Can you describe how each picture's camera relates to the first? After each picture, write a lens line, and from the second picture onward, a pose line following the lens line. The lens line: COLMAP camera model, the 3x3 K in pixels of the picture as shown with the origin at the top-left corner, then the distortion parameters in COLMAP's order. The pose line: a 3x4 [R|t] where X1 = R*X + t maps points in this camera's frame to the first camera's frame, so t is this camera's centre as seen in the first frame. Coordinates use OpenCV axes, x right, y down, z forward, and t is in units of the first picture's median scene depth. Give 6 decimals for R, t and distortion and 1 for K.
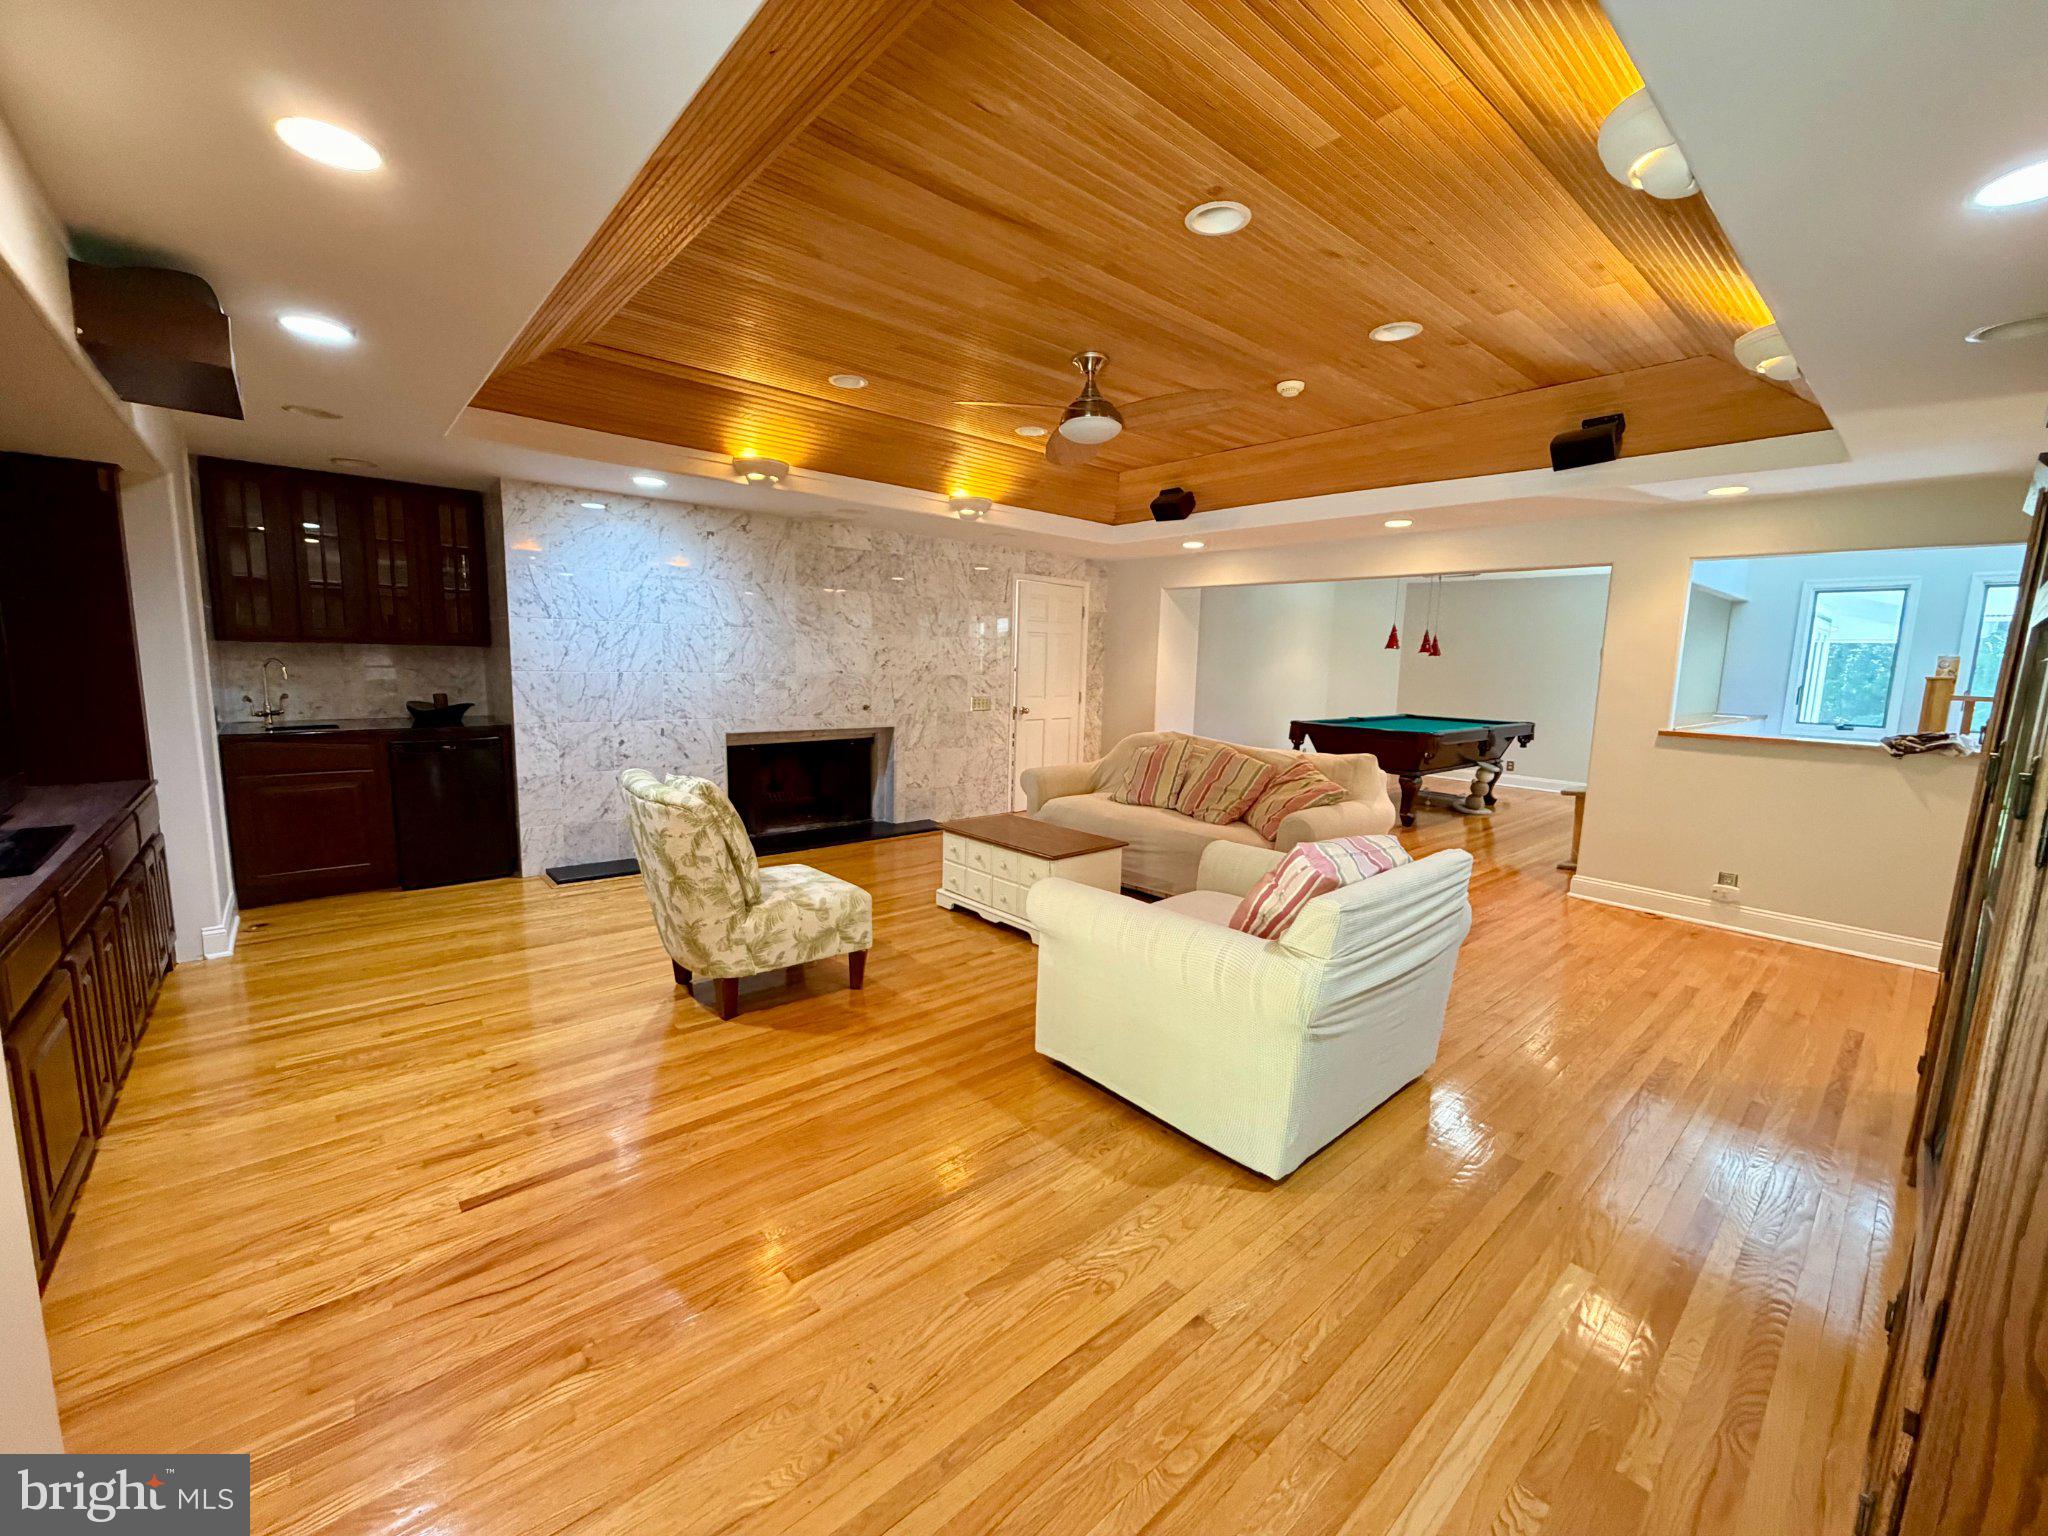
lens RADIAL K [[817.7, 0, 1017.2], [0, 817.7, 771.1], [0, 0, 1]] dist [0.000286, 0.000193]
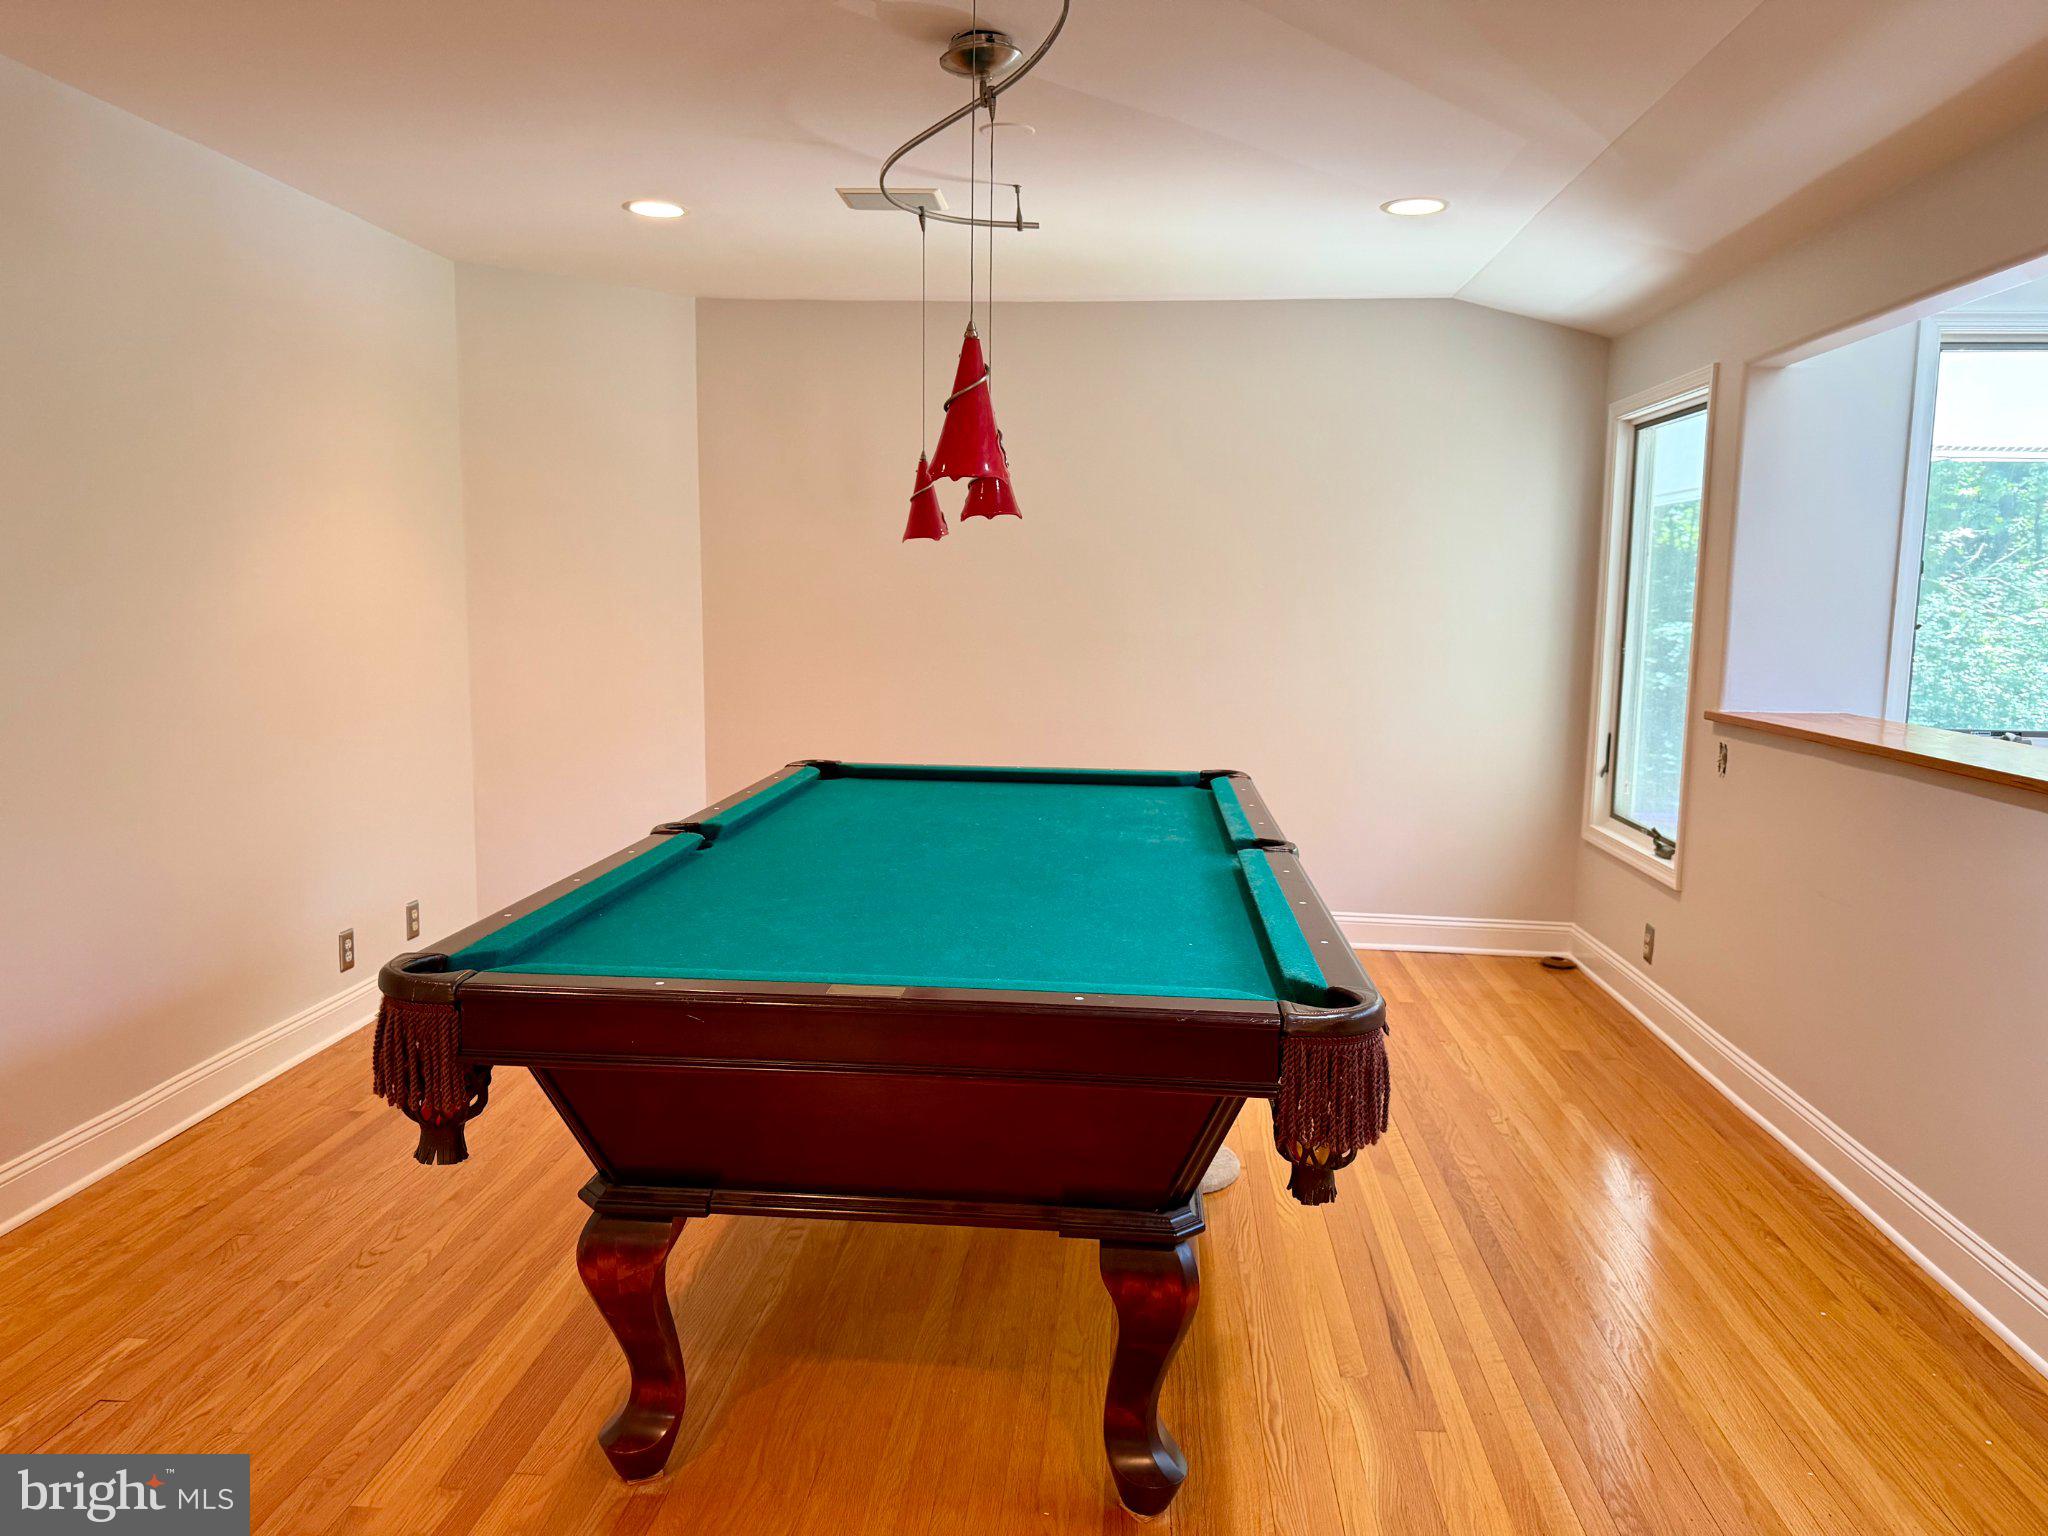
lens RADIAL K [[1428.1, 0, 1024.0], [0, 1428.1, 768.0], [0, 0, 1]] dist [0.002925, 0.001146]
pose [[0.721538, -0.098832, 0.685285, 0.340241], [0.092213, 0.994660, 0.046358, -0.133221], [-0.686207, 0.029743, 0.726798, 1.015509]]
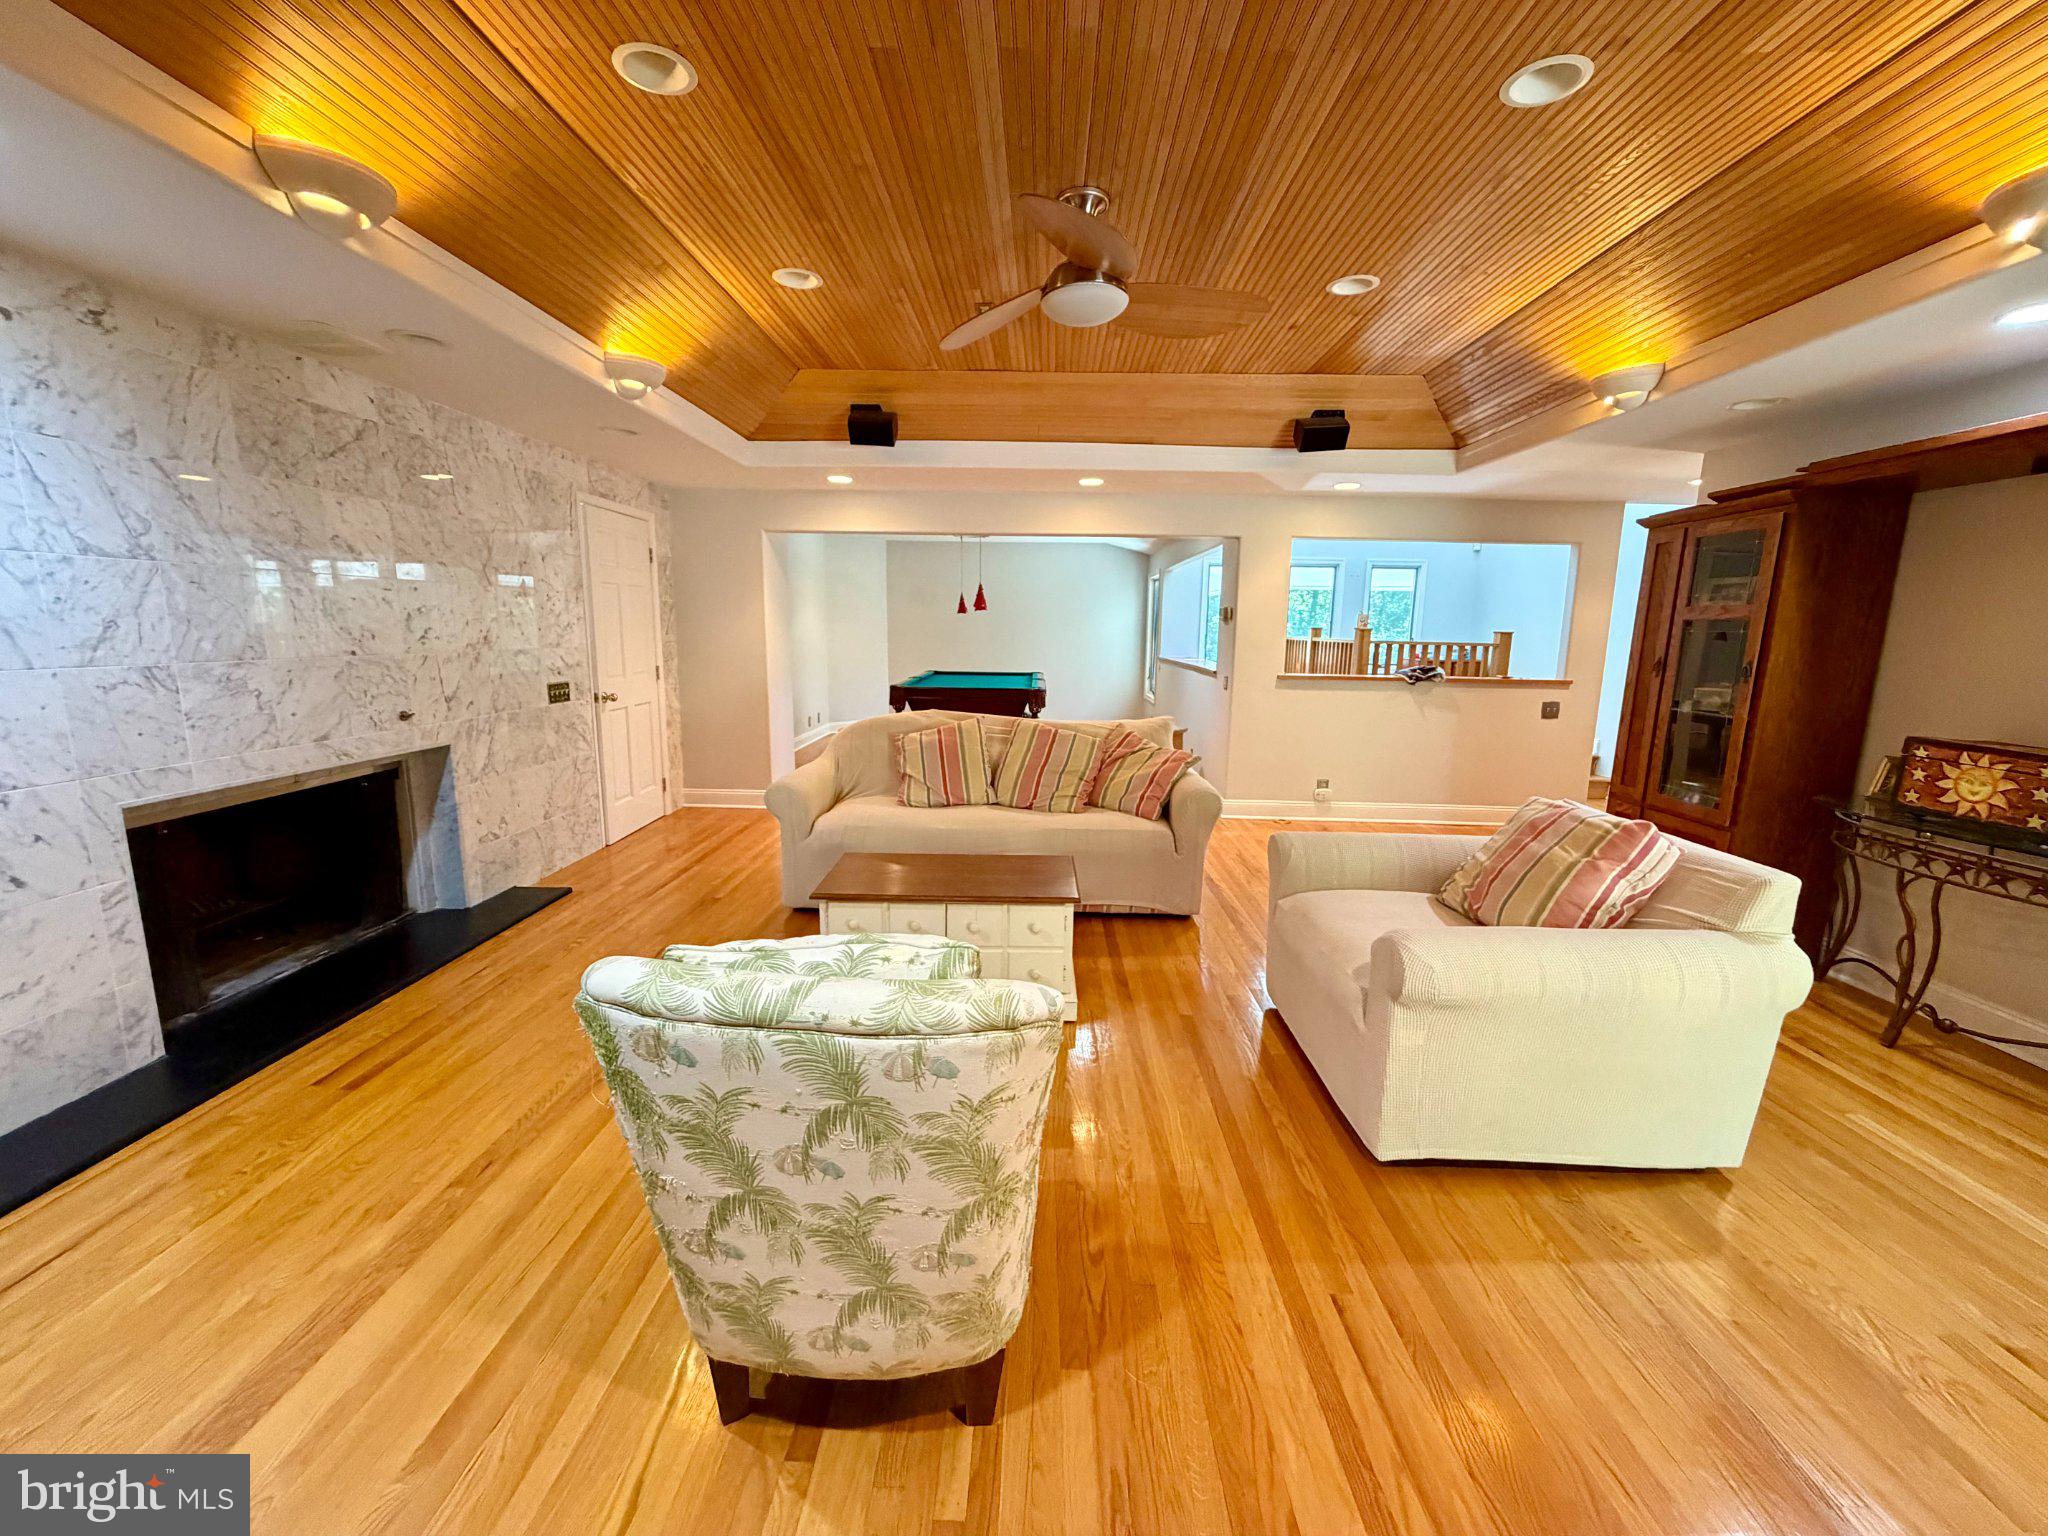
lens RADIAL K [[817.7, 0, 1017.2], [0, 817.7, 771.1], [0, 0, 1]] dist [0.000286, 0.000193]
pose [[0.677582, -0.144102, 0.721192, -0.342359], [0.104544, 0.989531, 0.099497, -0.058800], [-0.727979, 0.007979, 0.685553, 0.362155]]
